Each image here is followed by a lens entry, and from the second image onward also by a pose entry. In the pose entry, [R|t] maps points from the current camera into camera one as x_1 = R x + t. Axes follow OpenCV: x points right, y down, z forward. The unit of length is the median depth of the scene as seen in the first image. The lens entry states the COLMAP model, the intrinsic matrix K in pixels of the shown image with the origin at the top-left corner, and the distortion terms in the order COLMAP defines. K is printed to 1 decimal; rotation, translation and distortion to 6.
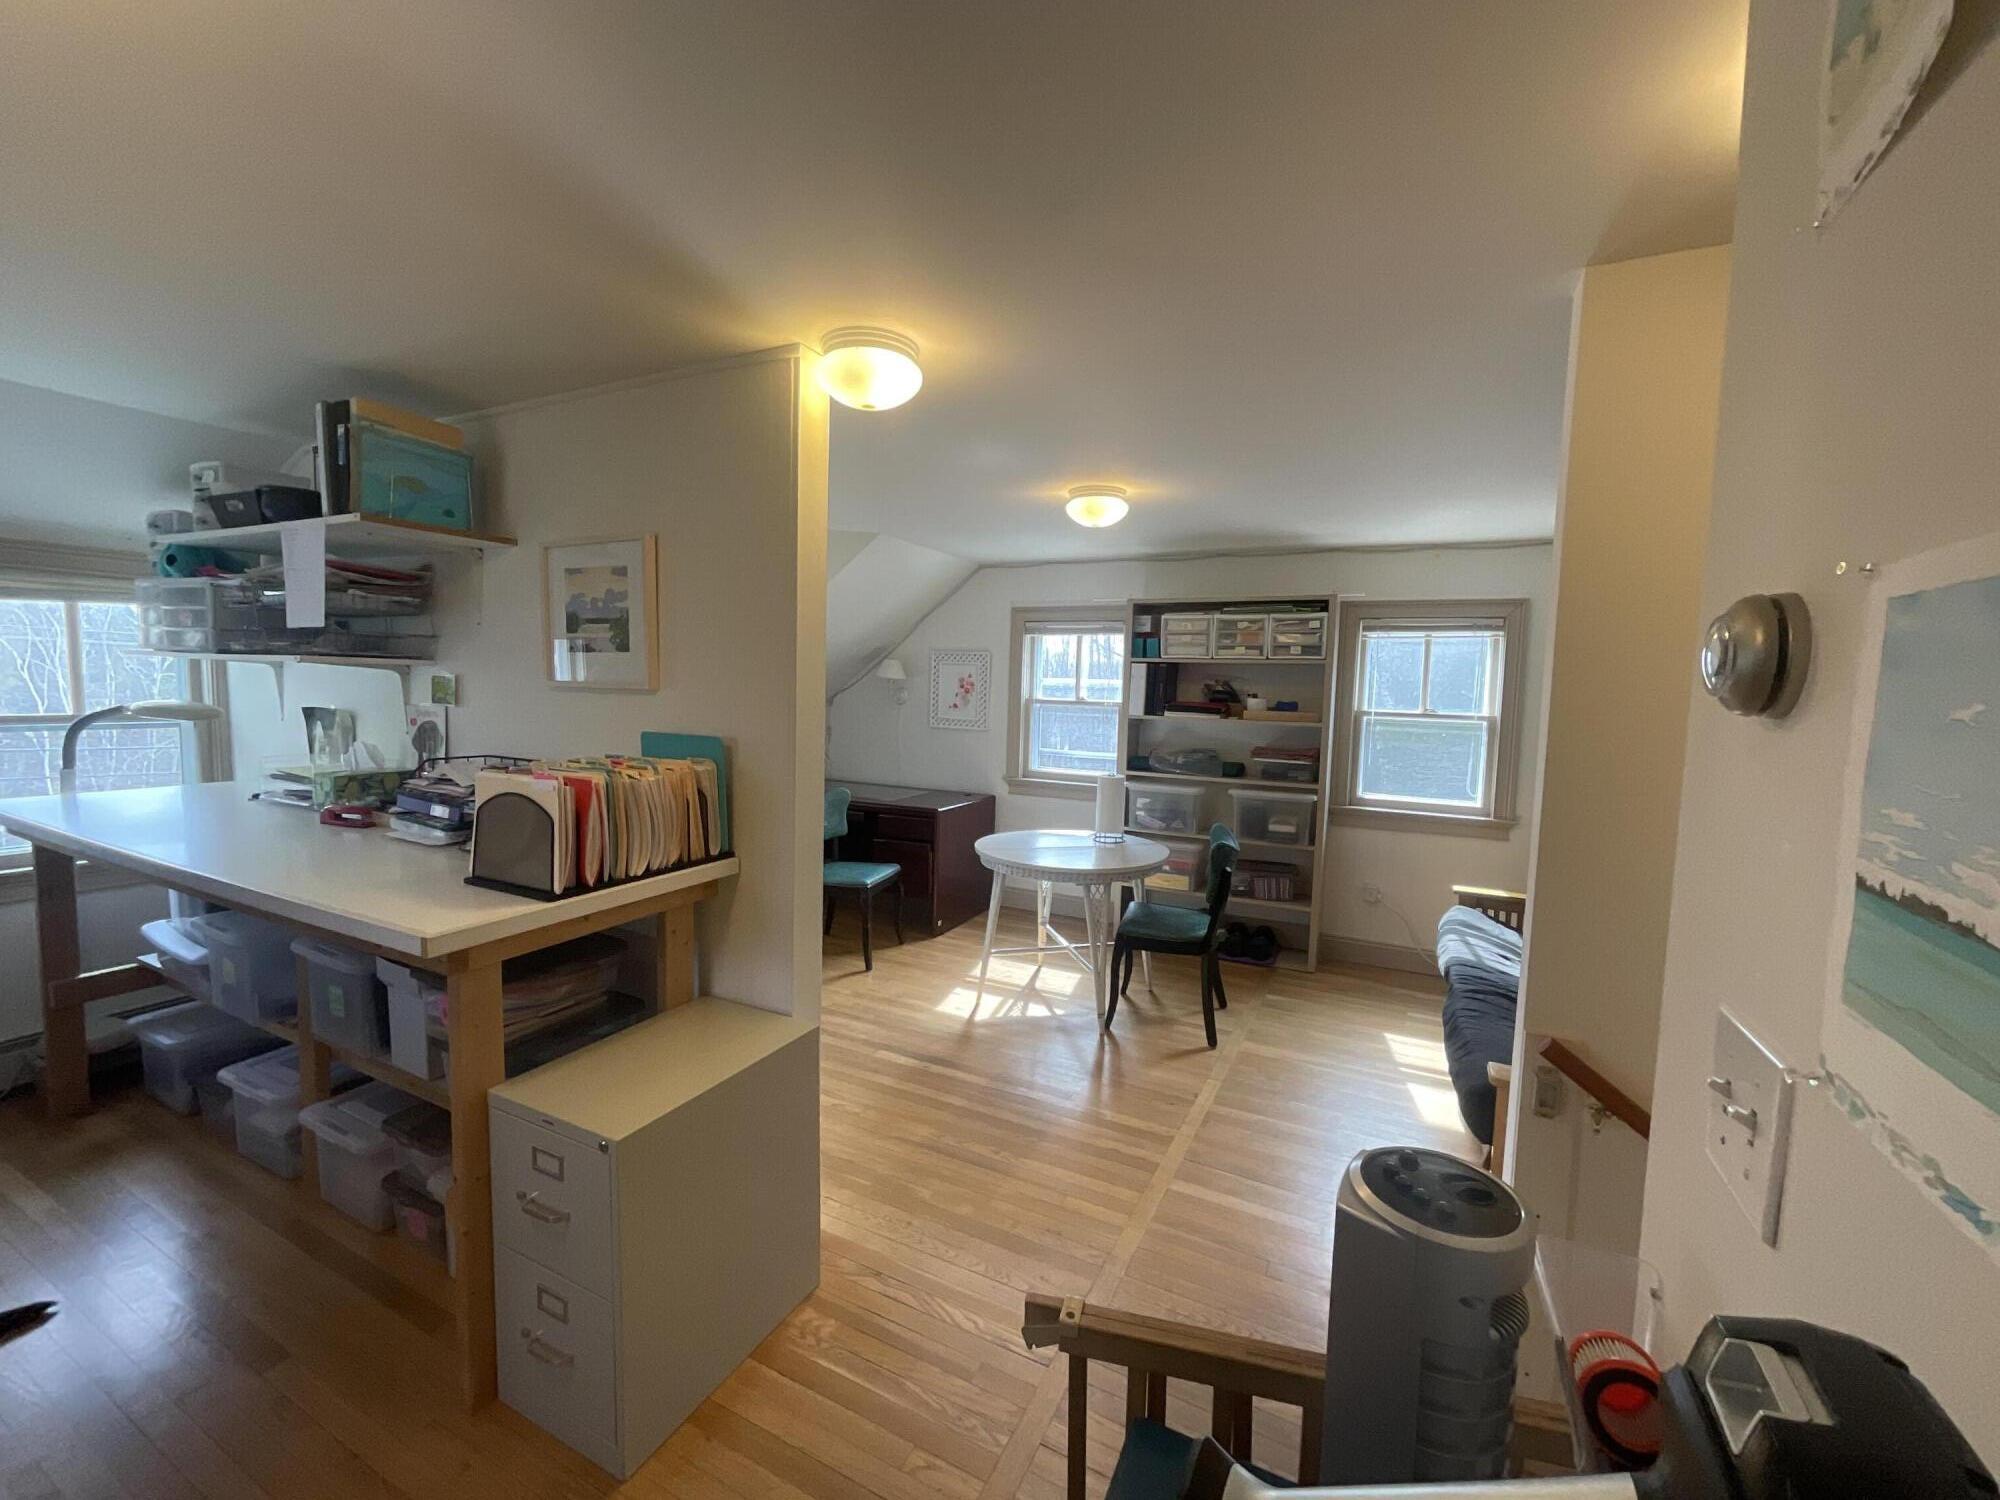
lens RADIAL K [[812.1, 0, 1005.1], [0, 812.1, 748.5], [0, 0, 1]] dist [0.000089, -0.002227]
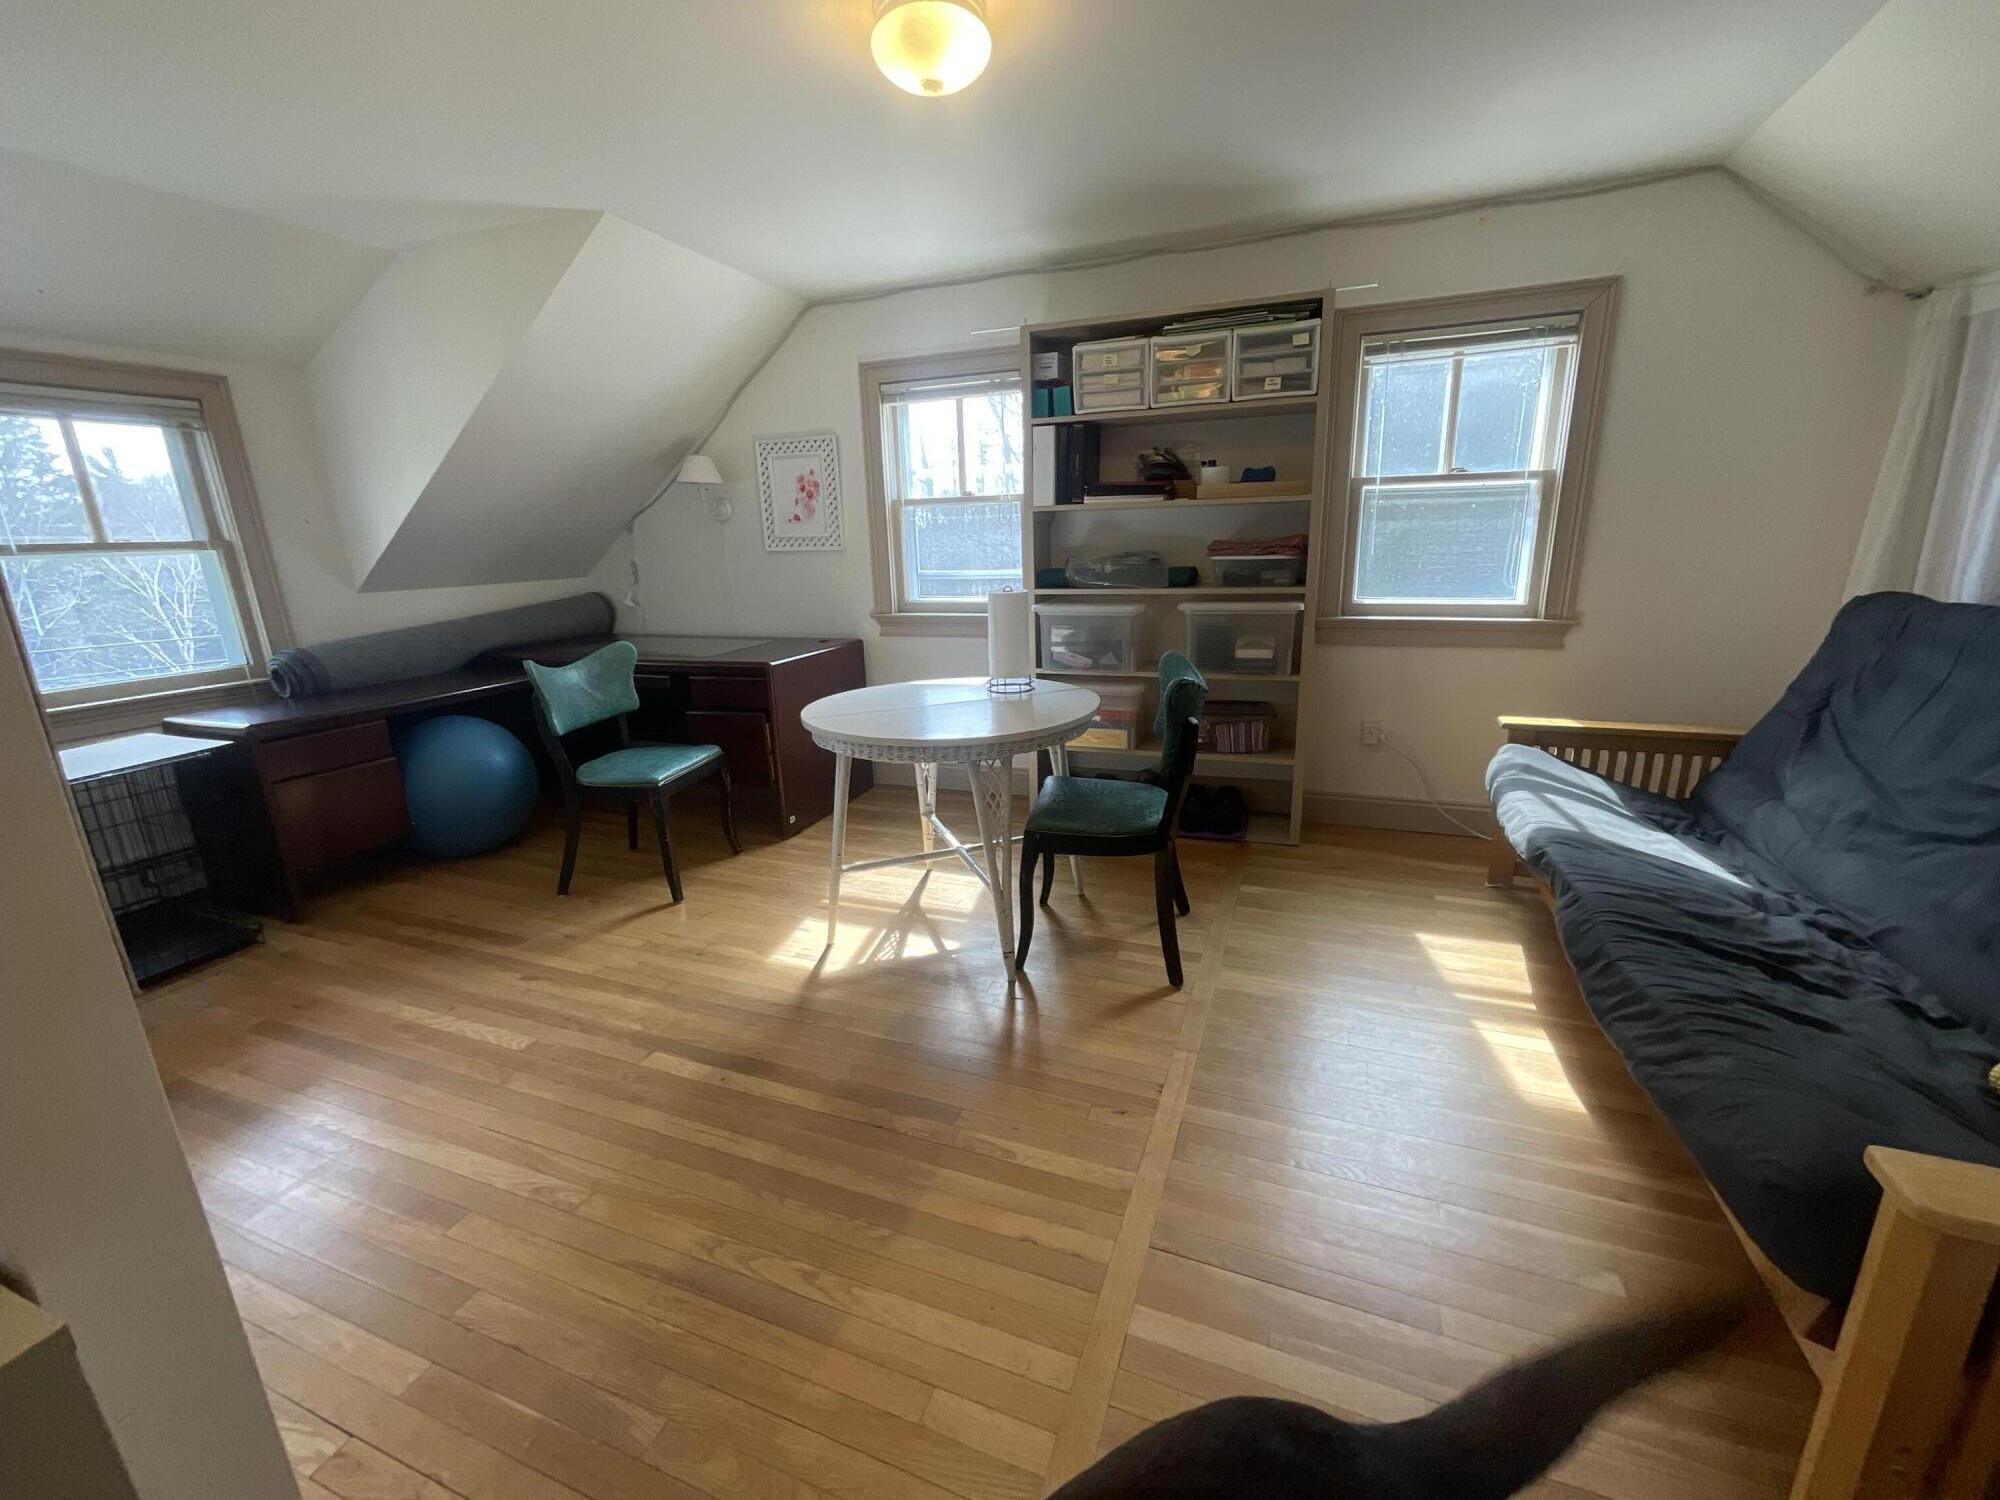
lens RADIAL K [[812.1, 0, 999.9], [0, 812.1, 746.9], [0, 0, 1]] dist [0.000089, -0.002227]
pose [[0.994164, -0.080617, 0.071684, 0.063977], [0.066536, 0.981269, 0.180787, 0.036386], [-0.084916, -0.174962, 0.980907, 0.317176]]
